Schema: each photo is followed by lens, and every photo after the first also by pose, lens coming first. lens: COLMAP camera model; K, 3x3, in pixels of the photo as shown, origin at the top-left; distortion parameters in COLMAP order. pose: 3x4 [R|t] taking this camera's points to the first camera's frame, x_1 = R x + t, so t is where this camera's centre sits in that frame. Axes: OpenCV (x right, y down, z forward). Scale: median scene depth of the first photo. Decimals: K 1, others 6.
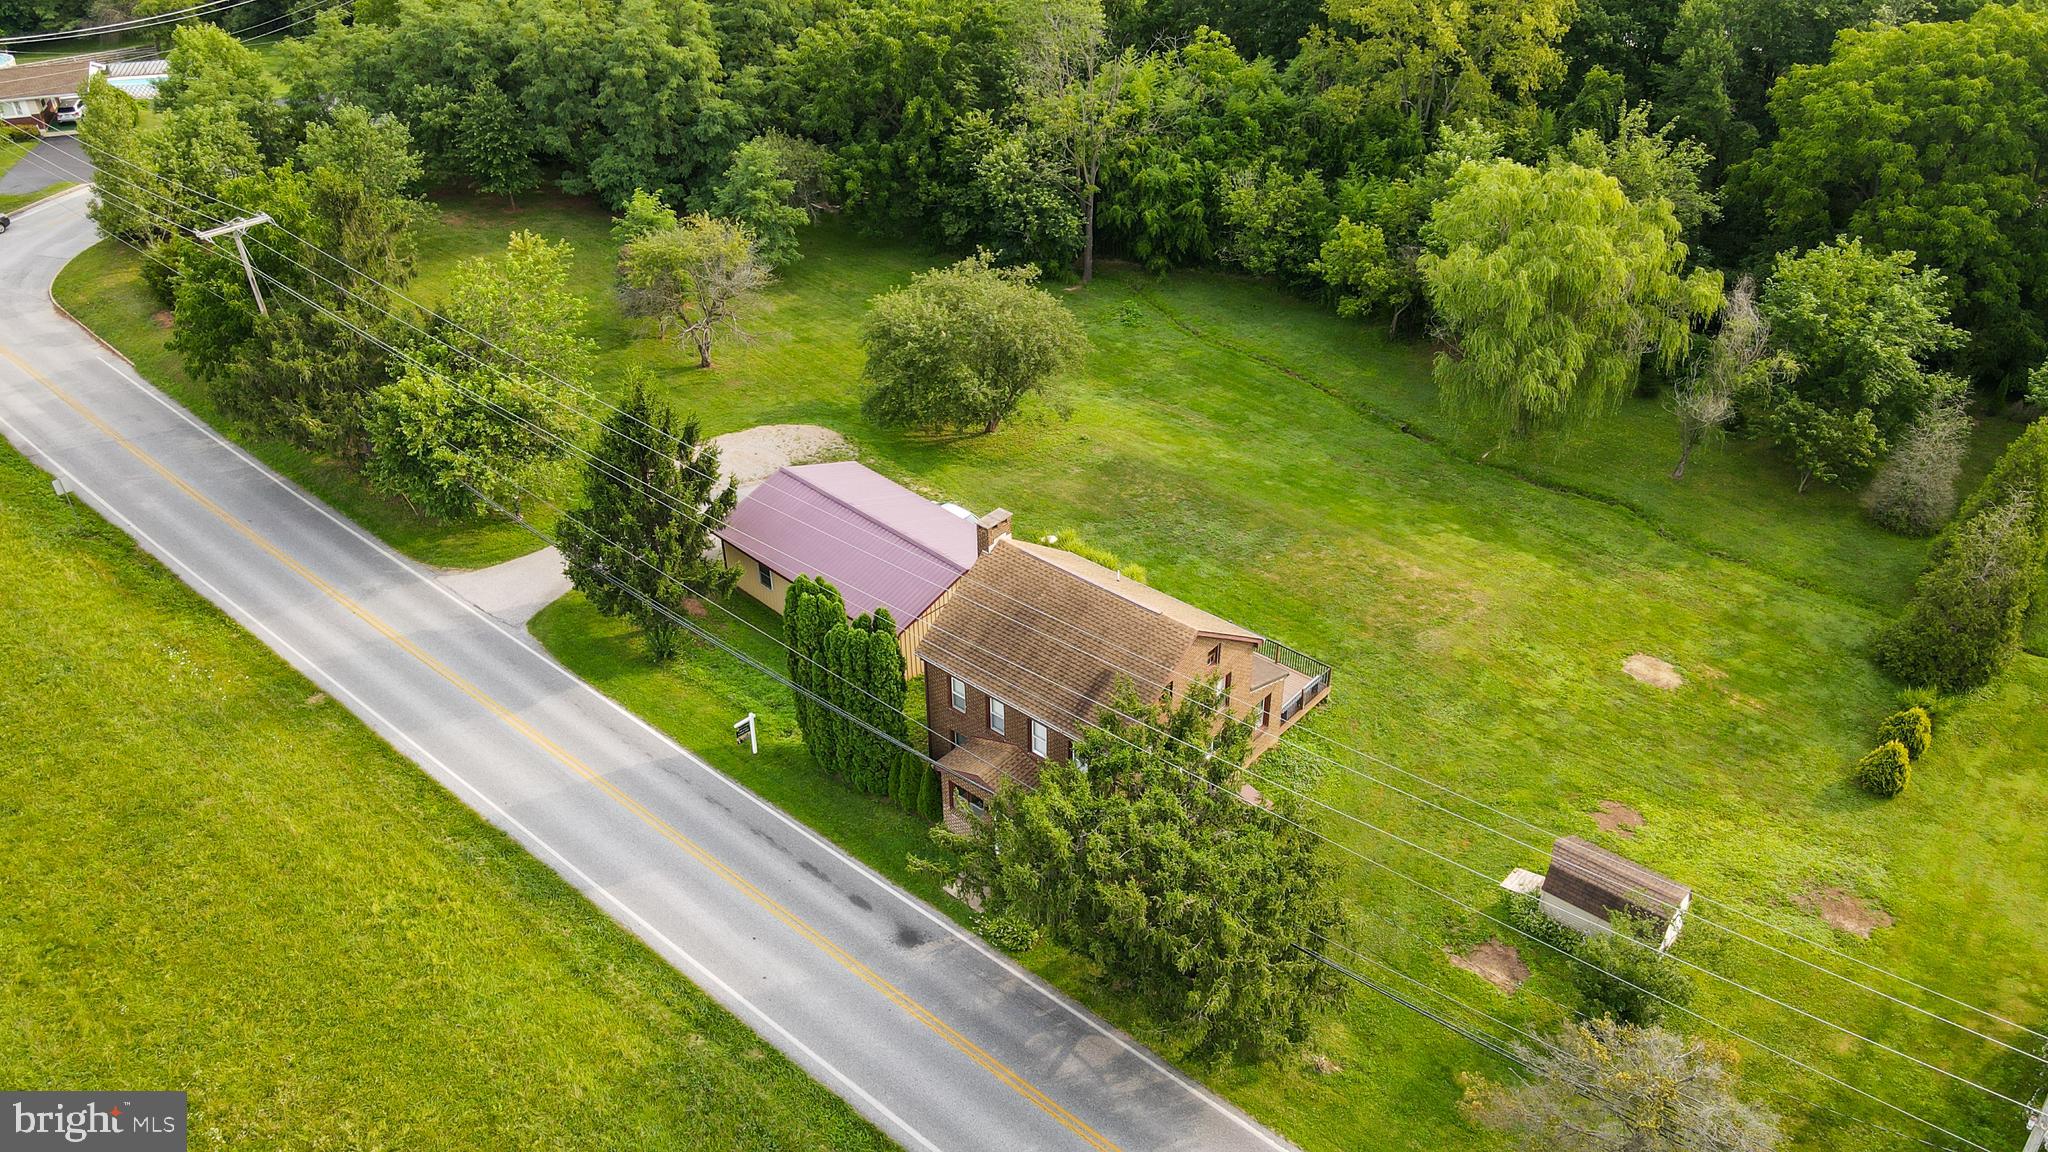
lens RADIAL K [[1509.7, 0, 1031.3], [0, 1509.7, 577.3], [0, 0, 1]] dist [-0.000135, 0.024568]
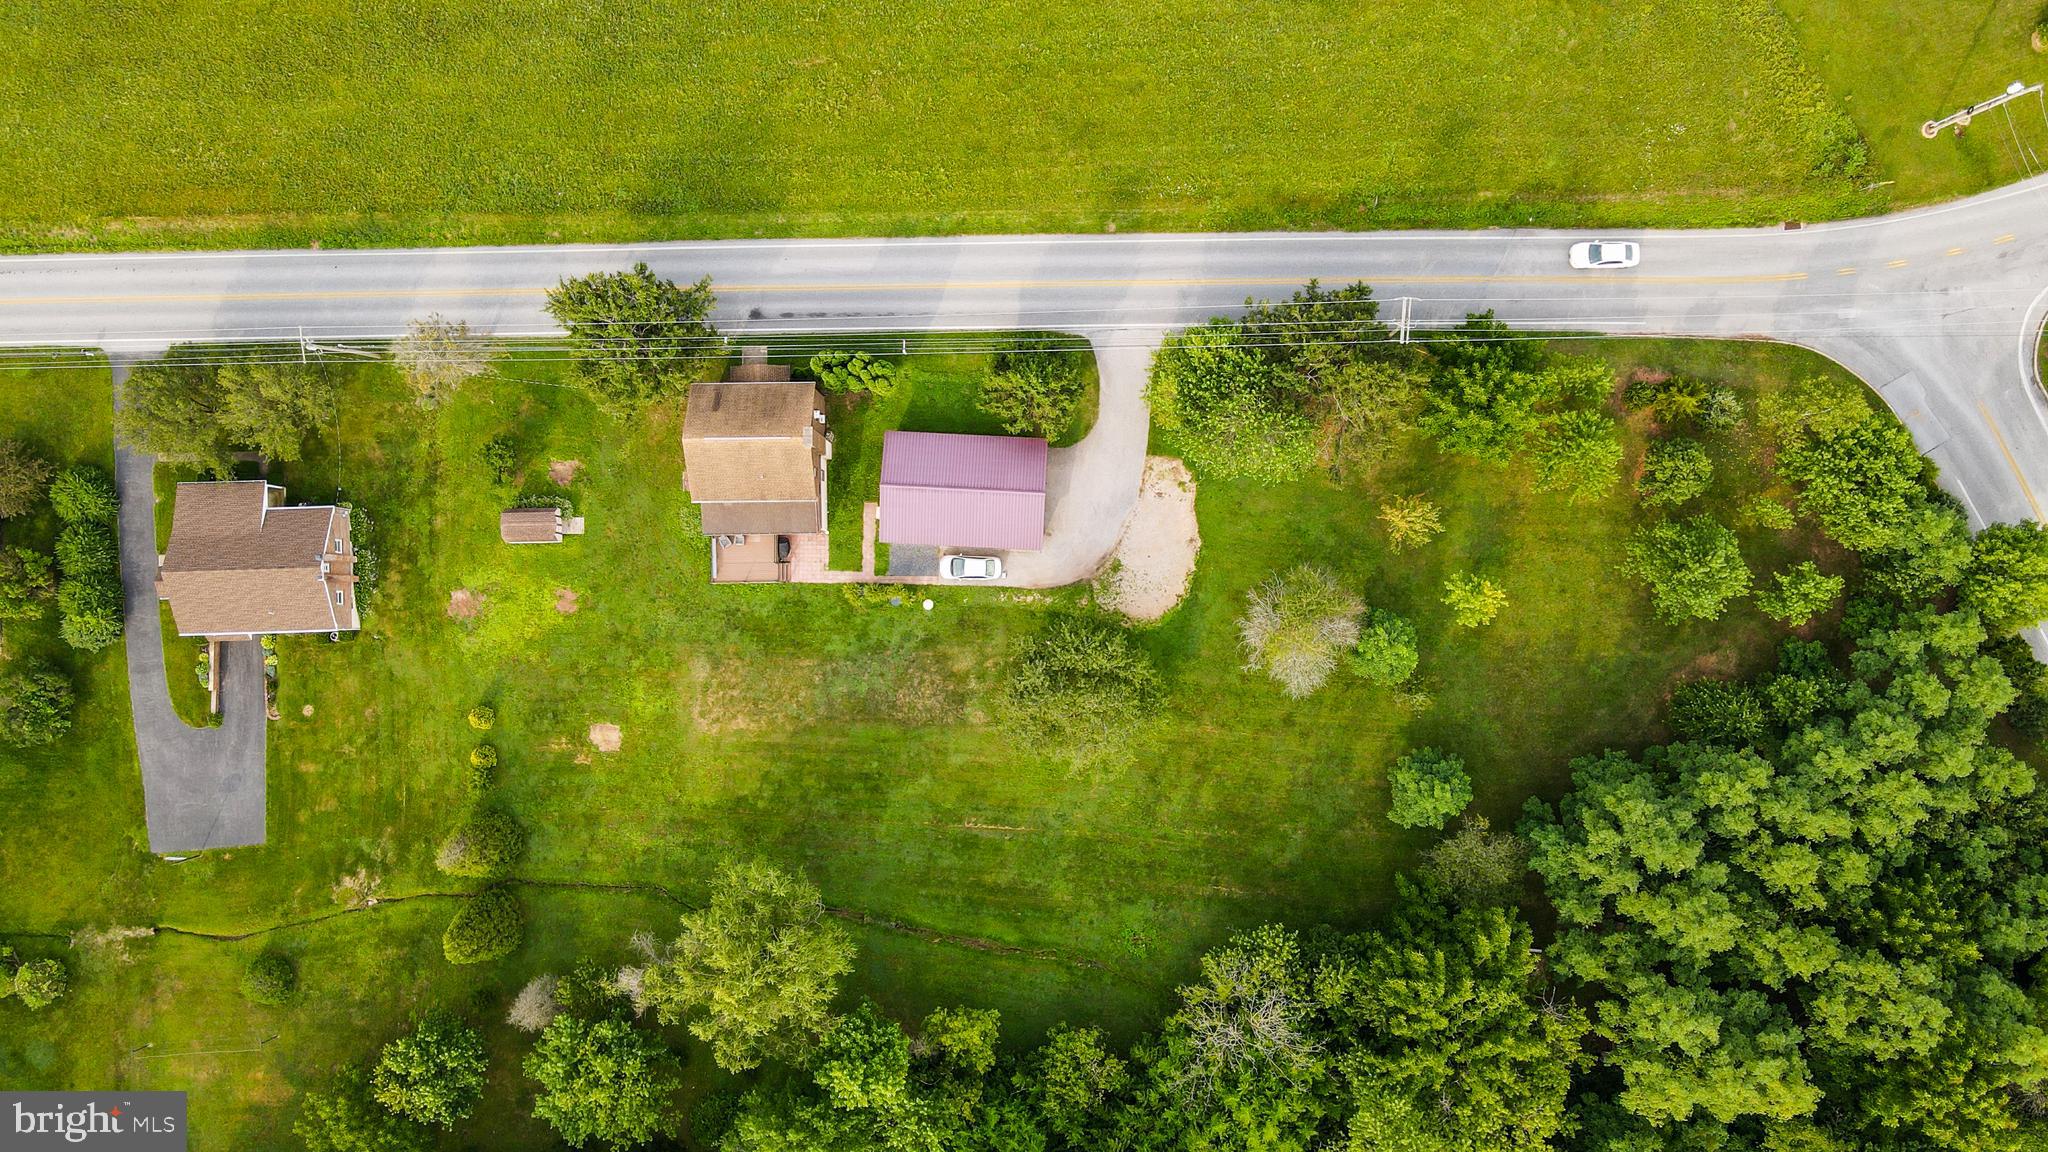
lens RADIAL K [[1509.7, 0, 1027.0], [0, 1509.7, 577.3], [0, 0, 1]] dist [-0.000135, 0.024568]
pose [[-0.747943, 0.663708, 0.008594, -0.102009], [-0.350108, -0.405475, 0.844402, -1.435028], [0.563920, 0.628556, 0.535641, 0.172437]]
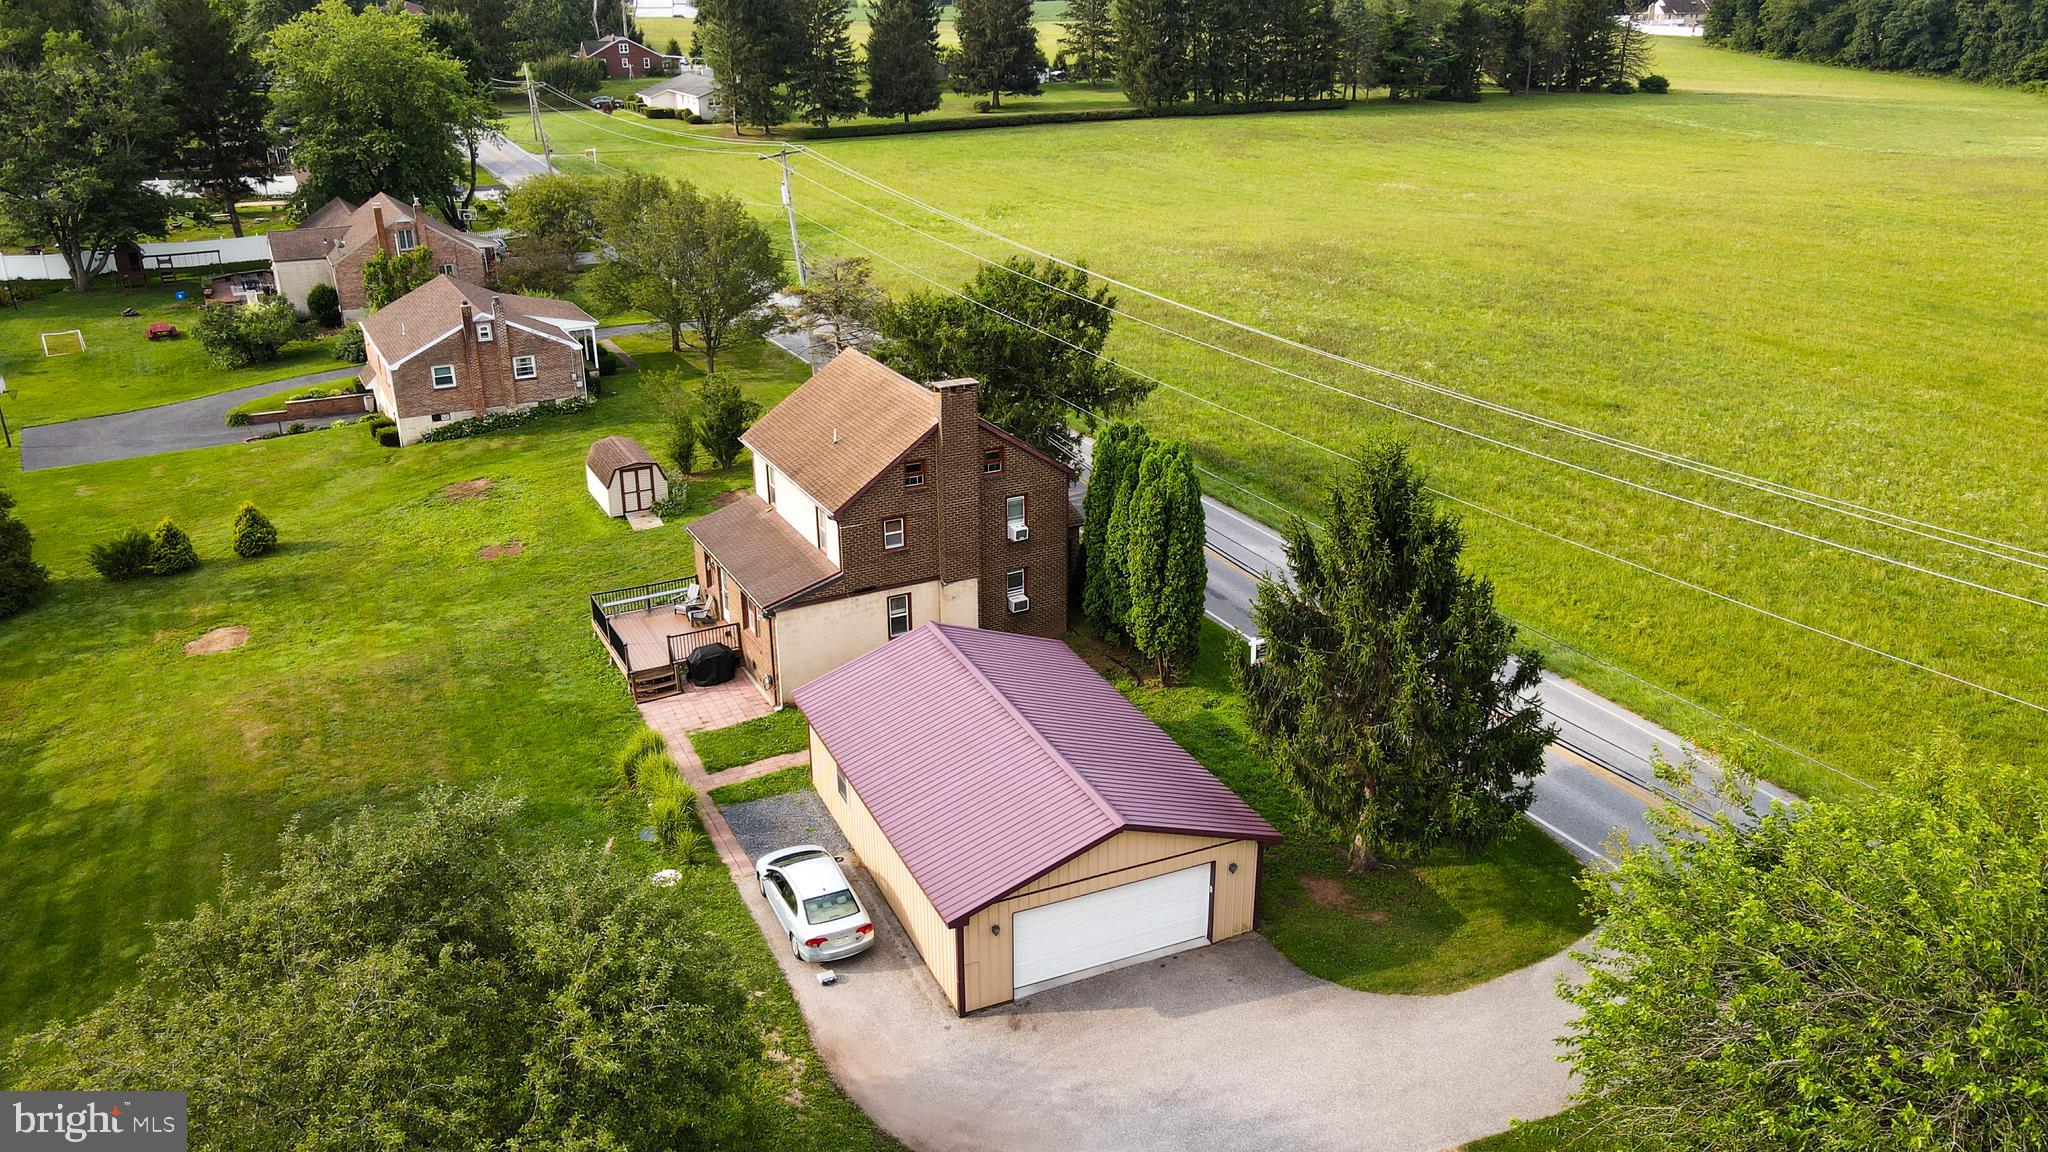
lens RADIAL K [[1509.7, 0, 1030.6], [0, 1509.7, 578.4], [0, 0, 1]] dist [-0.000135, 0.024568]
pose [[-0.930428, -0.122620, 0.345352, -0.286828], [0.215540, 0.579046, 0.786288, -0.490347], [-0.296389, 0.806021, -0.512331, 1.162300]]
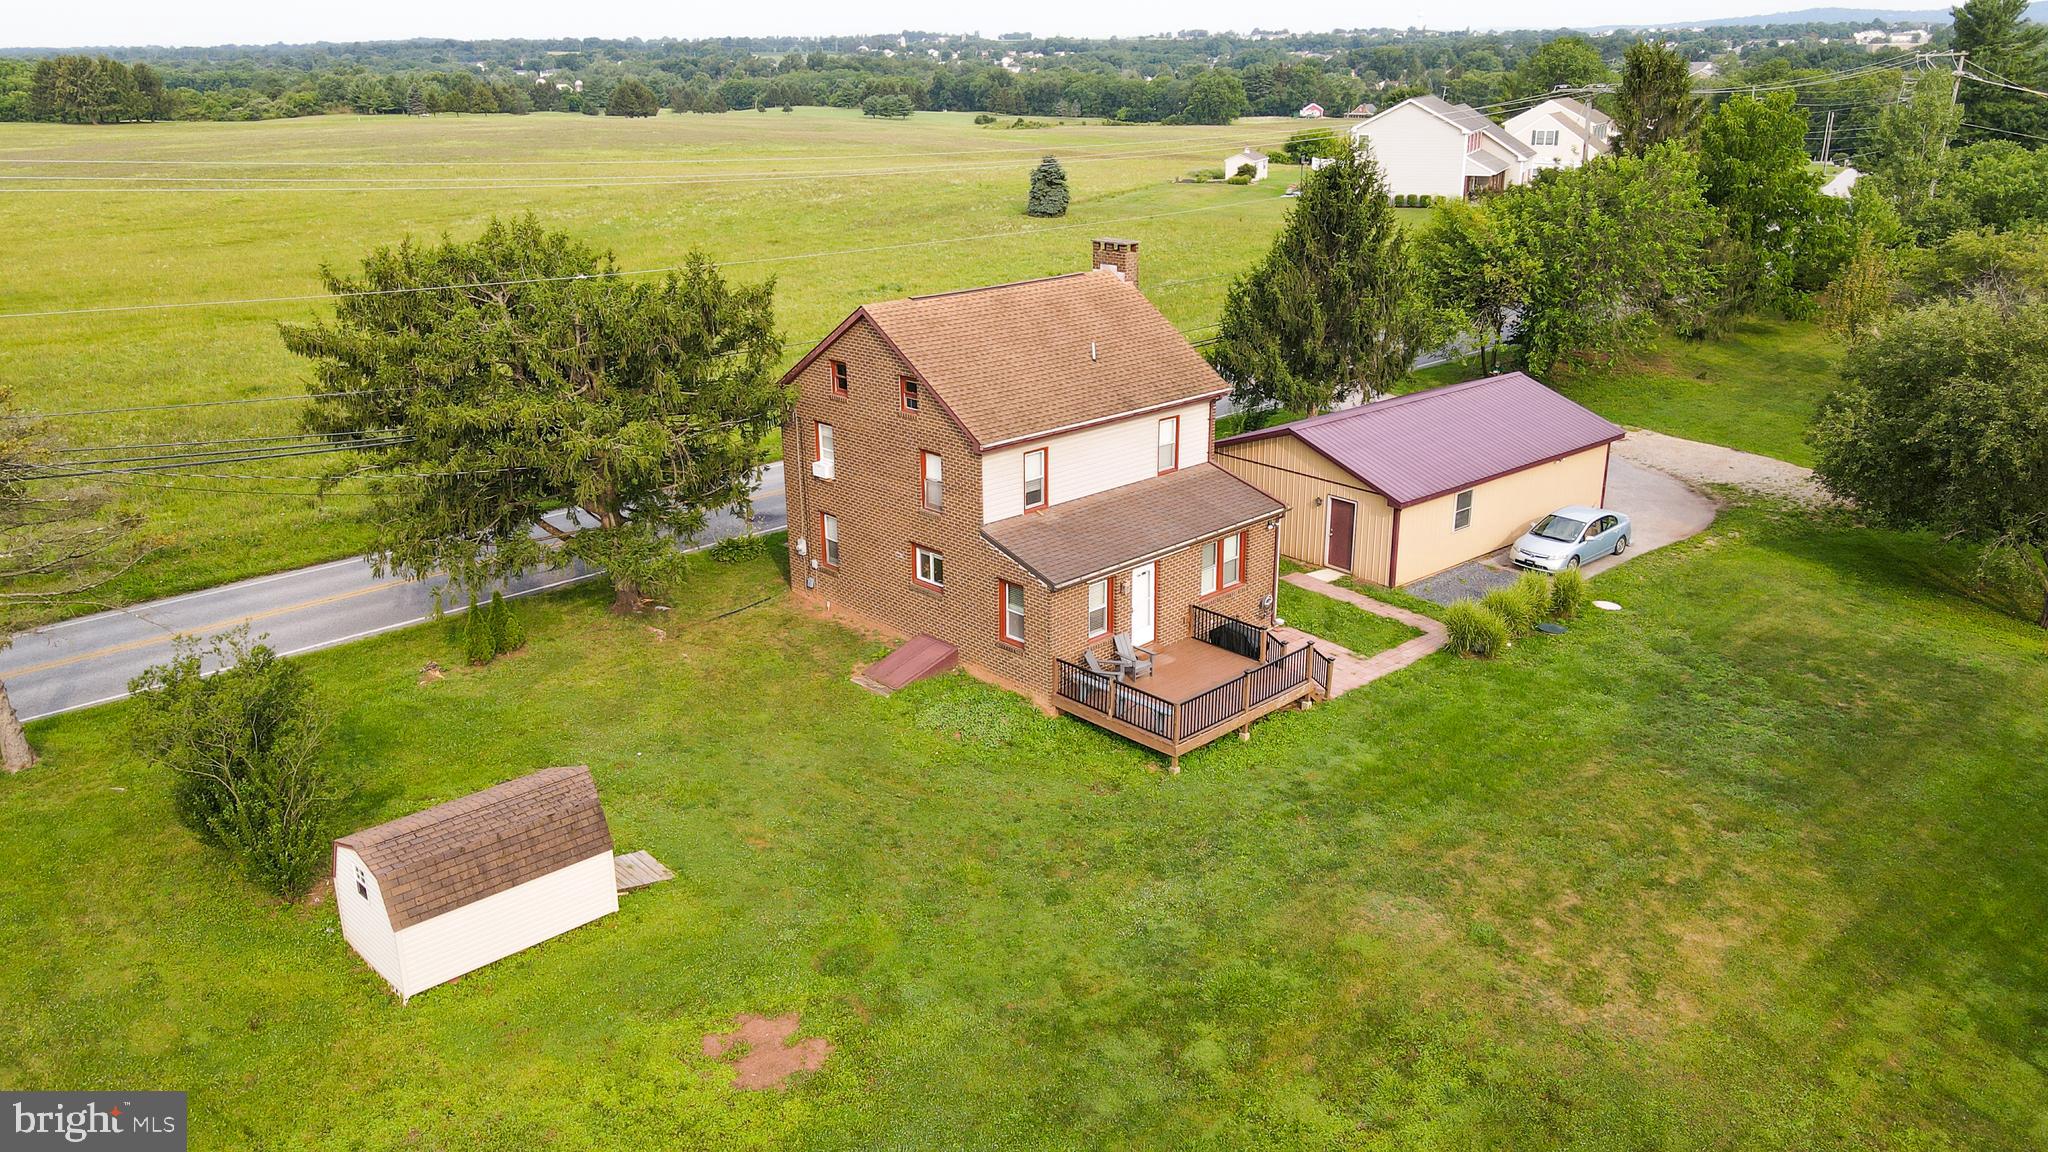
lens RADIAL K [[1509.7, 0, 1028.3], [0, 1509.7, 581.2], [0, 0, 1]] dist [-0.000135, 0.024568]
pose [[-0.087733, 0.342657, -0.935355, 0.591775], [-0.546386, 0.768571, 0.332807, -0.106817], [0.832926, 0.540263, 0.119794, 0.739315]]
